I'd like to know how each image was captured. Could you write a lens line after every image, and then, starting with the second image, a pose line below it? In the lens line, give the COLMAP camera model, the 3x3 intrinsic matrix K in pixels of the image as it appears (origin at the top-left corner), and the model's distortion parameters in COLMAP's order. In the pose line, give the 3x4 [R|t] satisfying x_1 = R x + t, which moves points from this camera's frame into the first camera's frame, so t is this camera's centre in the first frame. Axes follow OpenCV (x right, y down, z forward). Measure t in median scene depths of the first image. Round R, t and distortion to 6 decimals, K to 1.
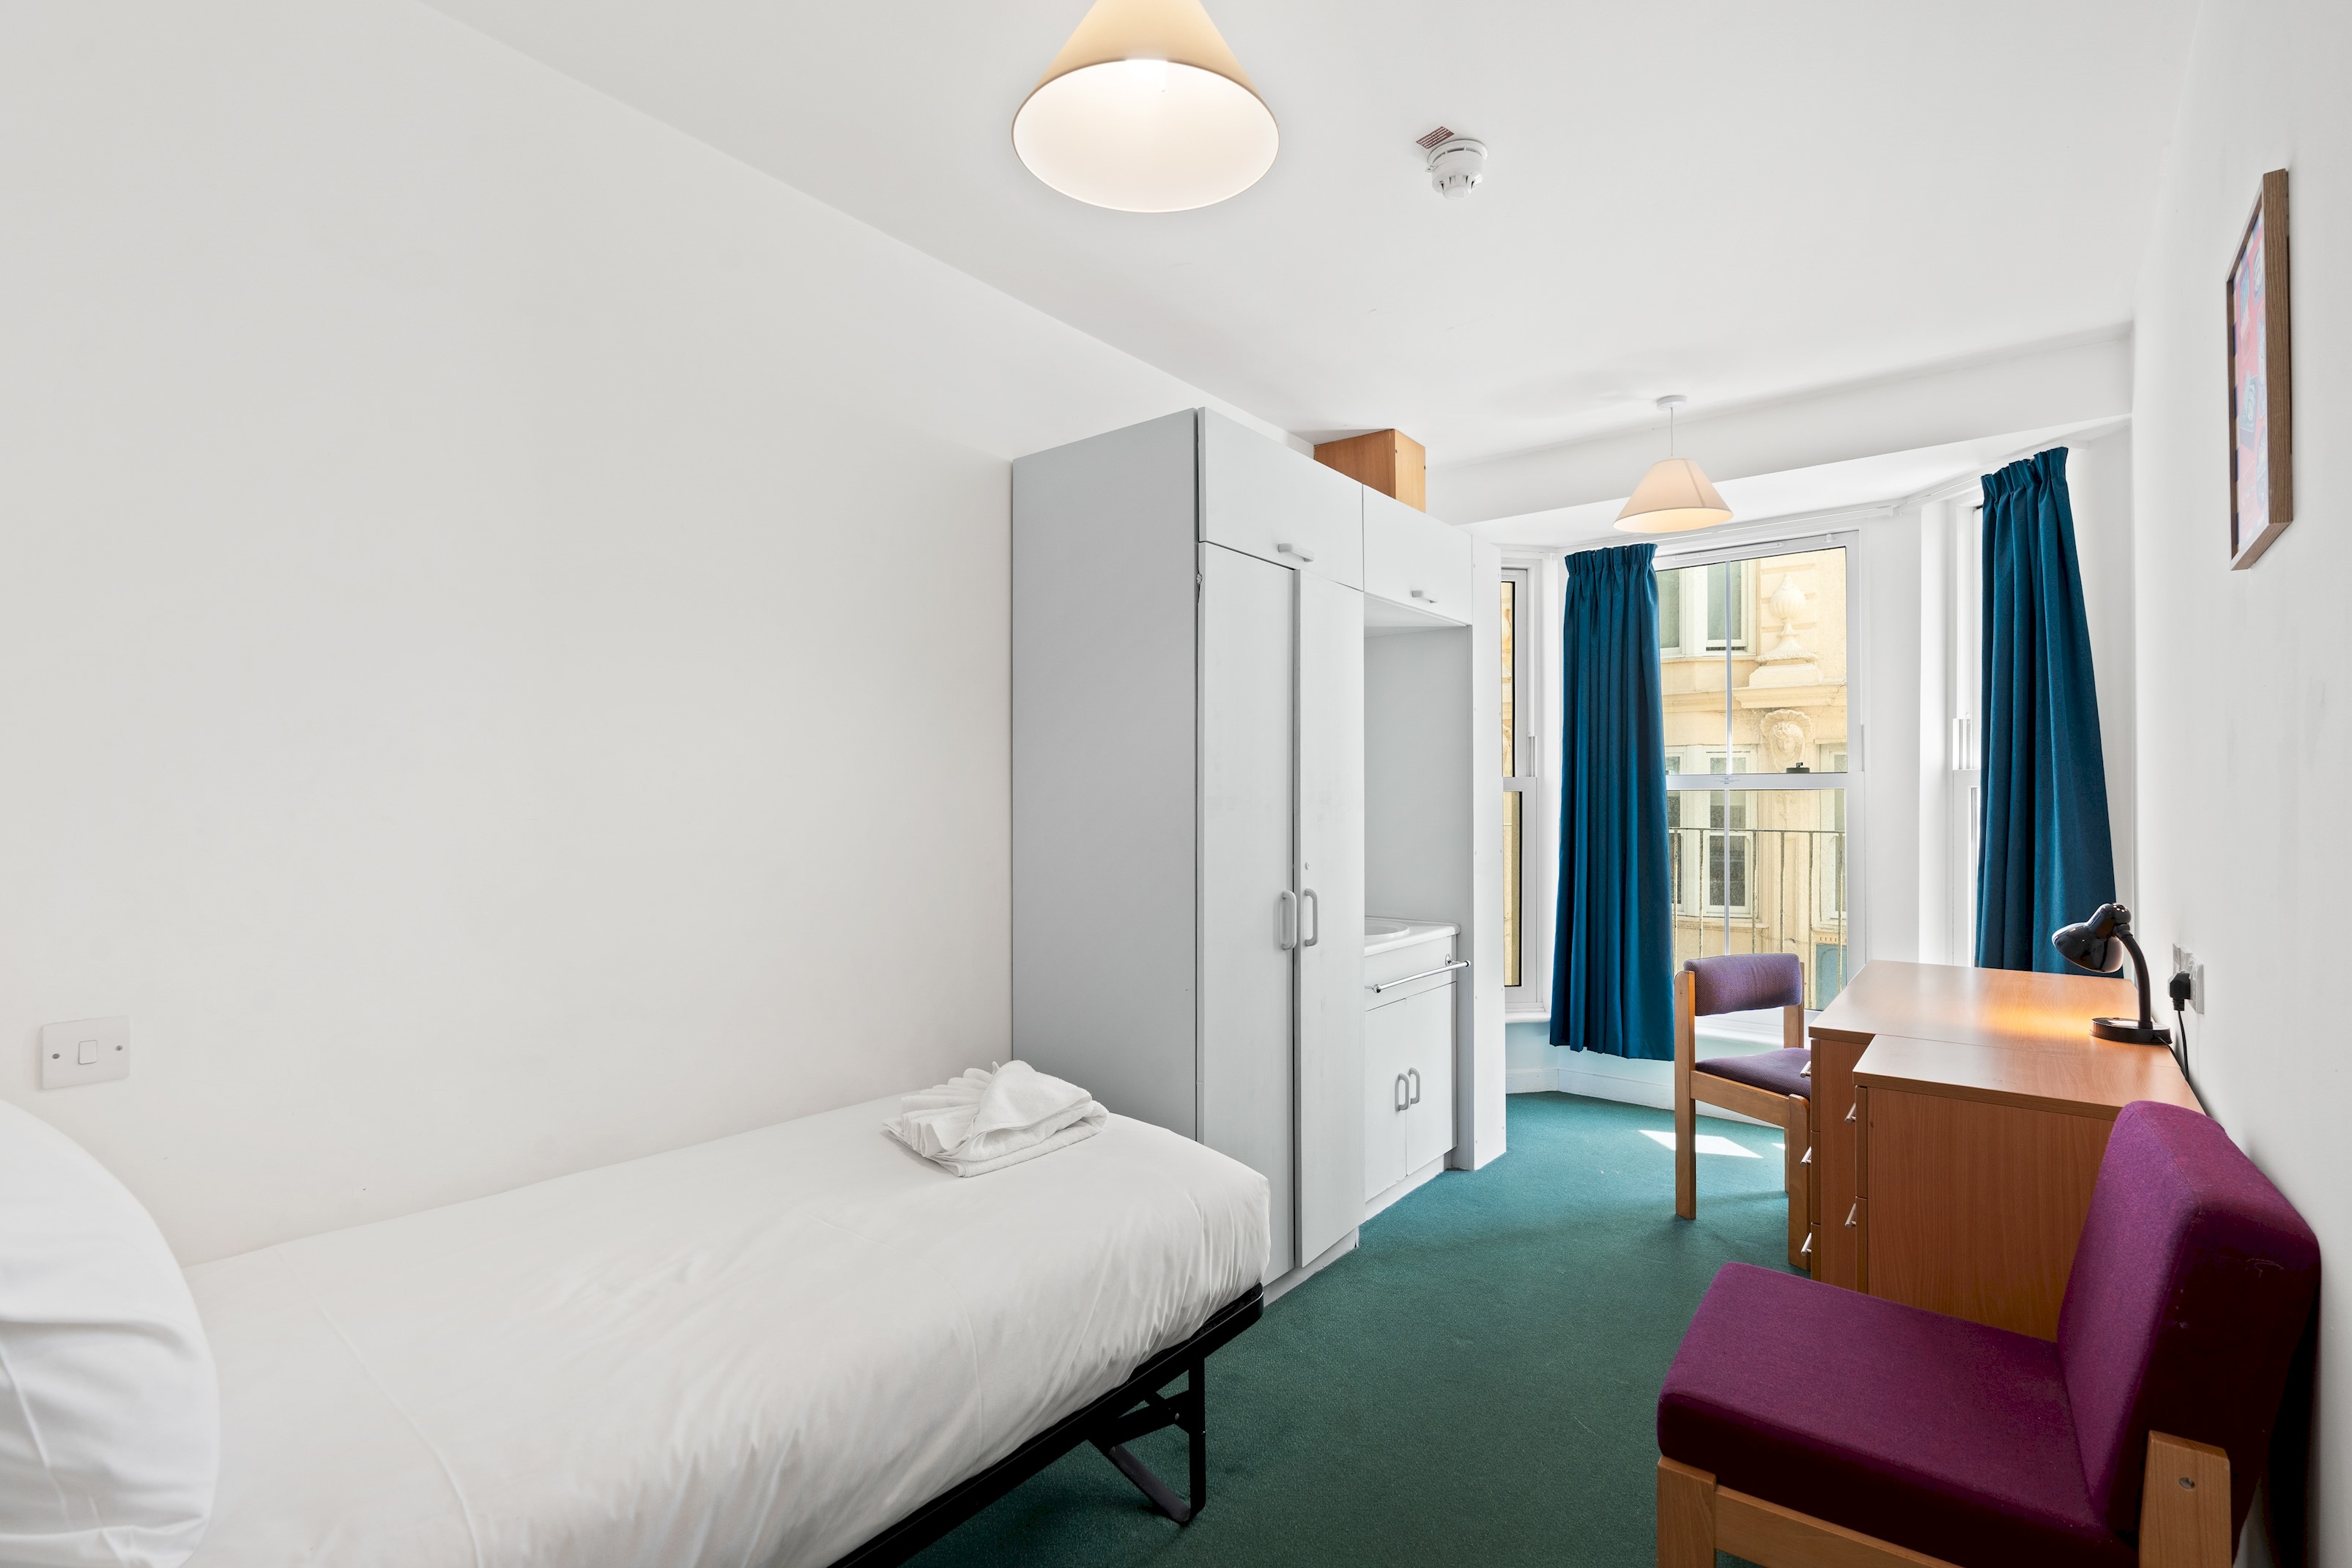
lens RADIAL K [[1074.0, 0, 1171.6], [0, 1074.0, 792.1], [0, 0, 1]] dist [-0.001582, 0.003596]
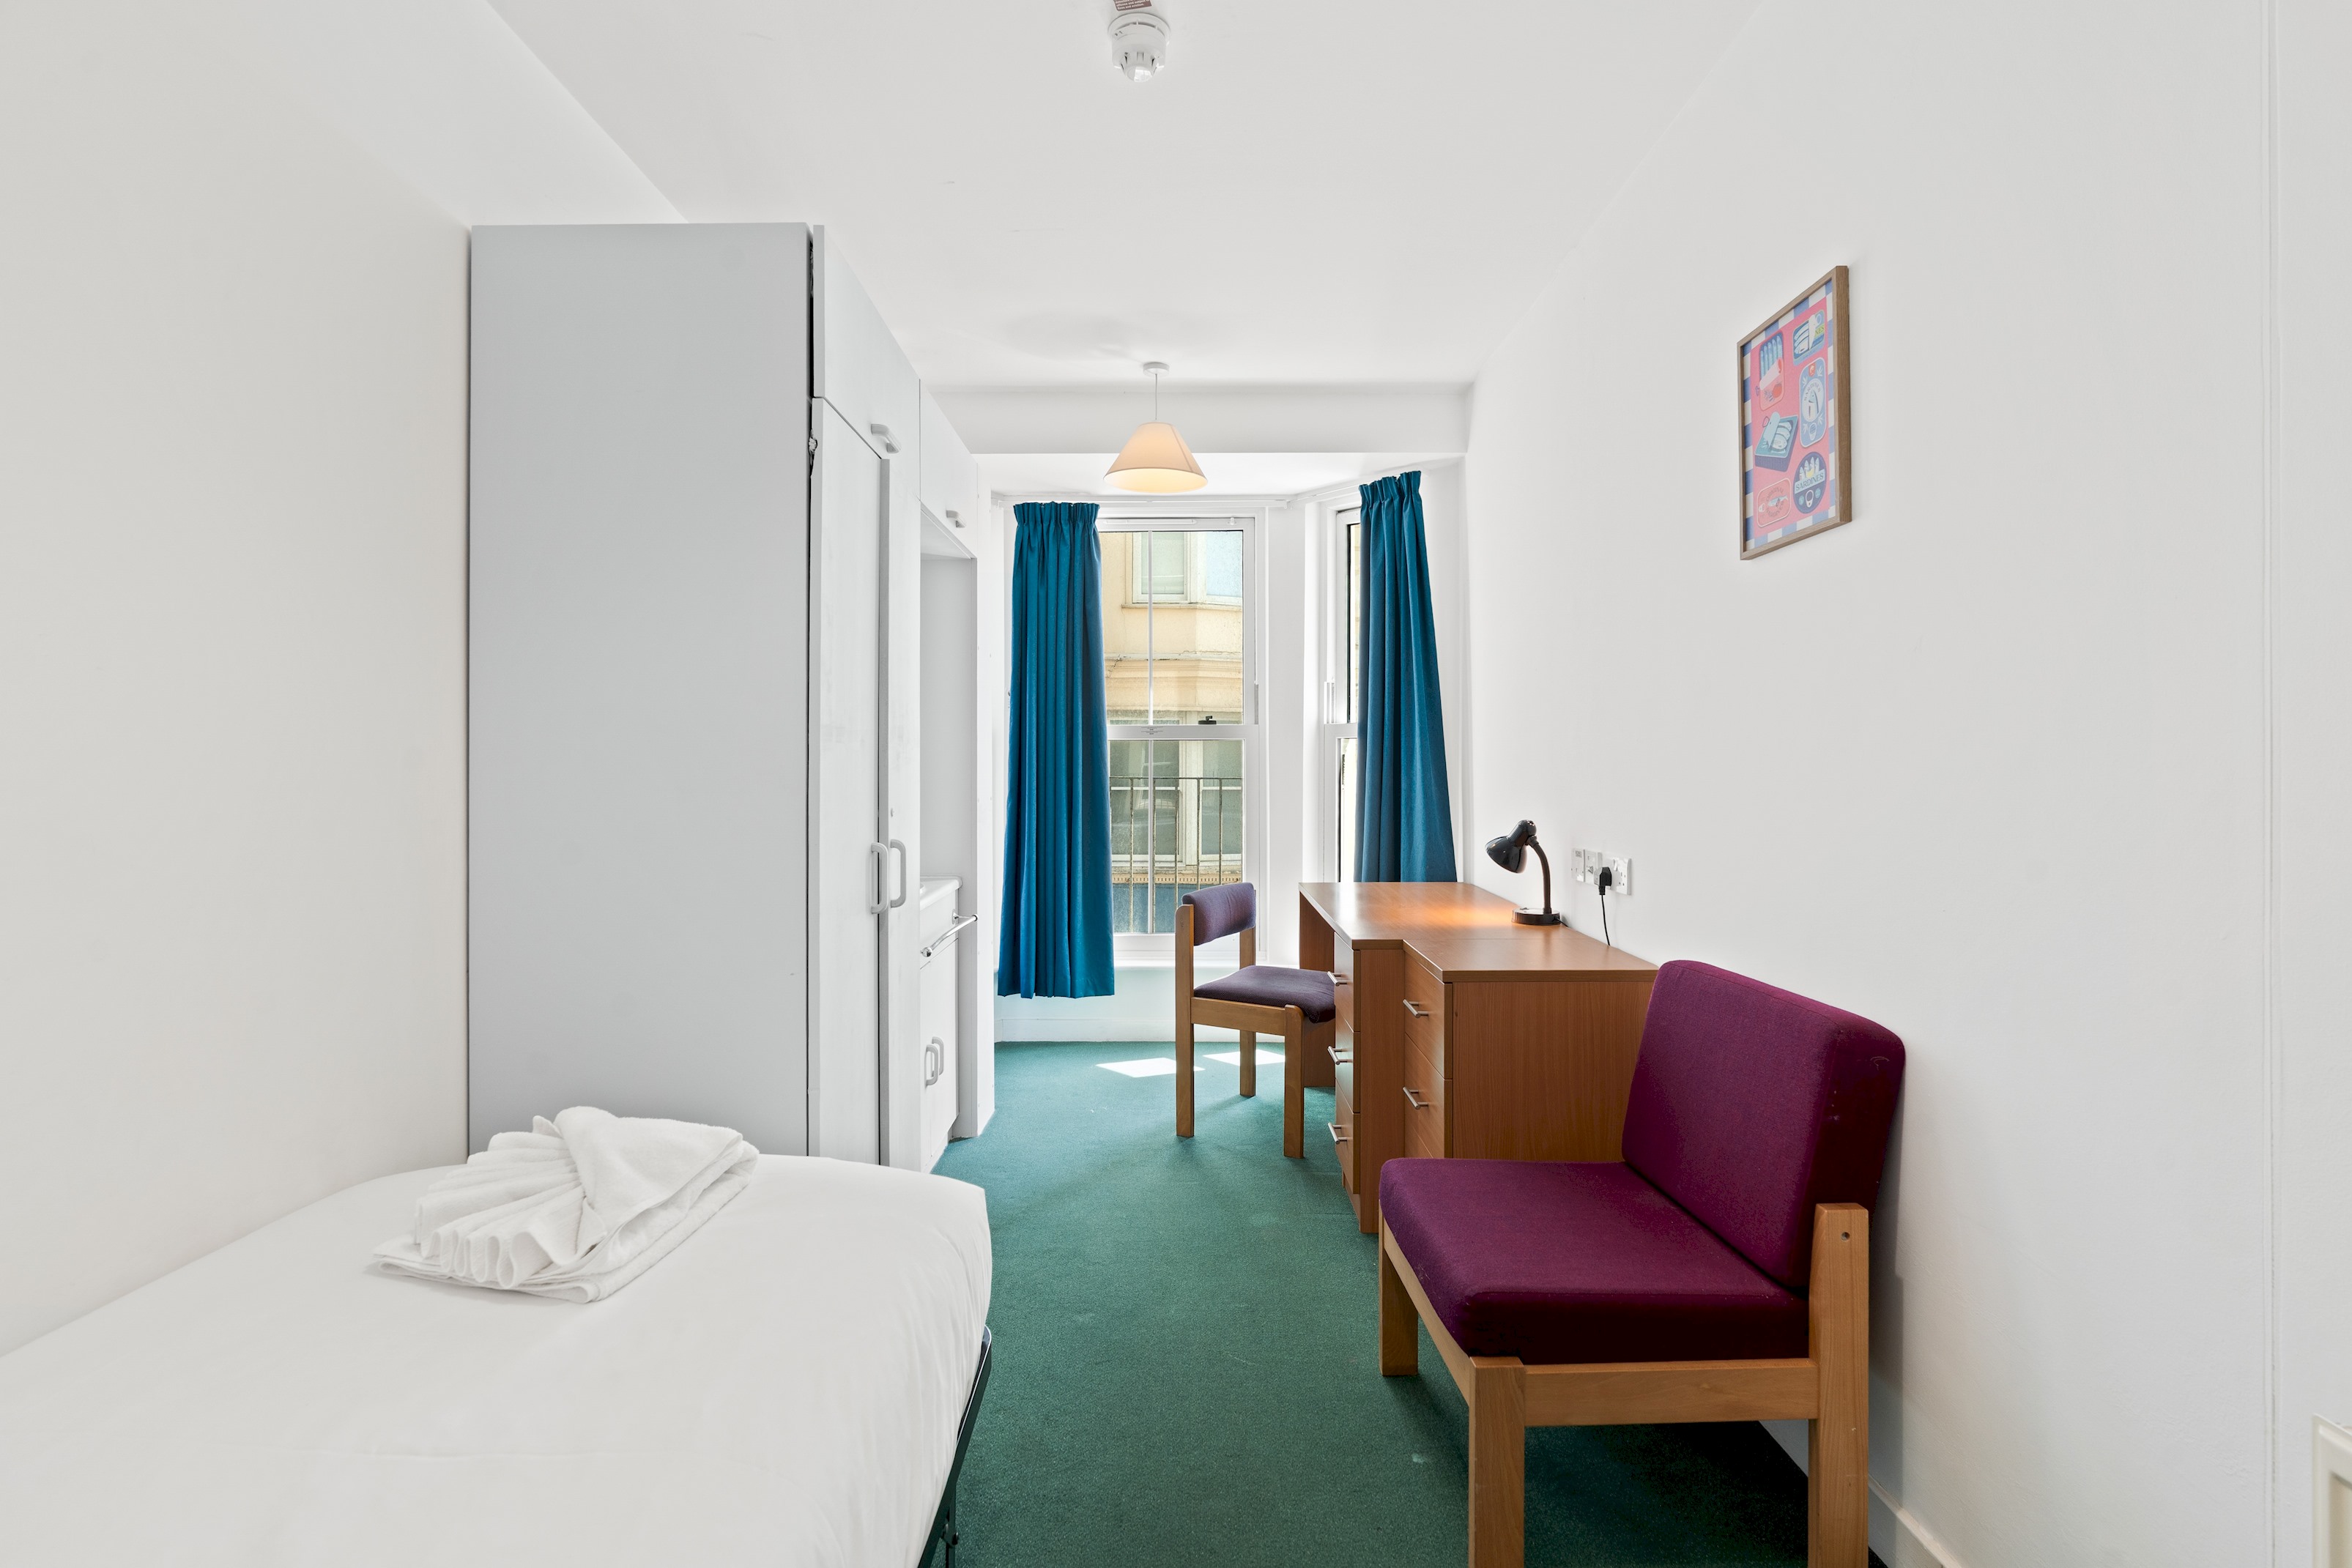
lens RADIAL K [[1074.0, 0, 1146.0], [0, 1074.0, 757.1], [0, 0, 1]] dist [-0.001582, 0.003596]
pose [[0.788260, 0.003831, 0.615330, -0.208274], [-0.003661, 0.999992, -0.001536, 0.022572], [-0.615331, -0.001041, 0.788268, 0.187503]]
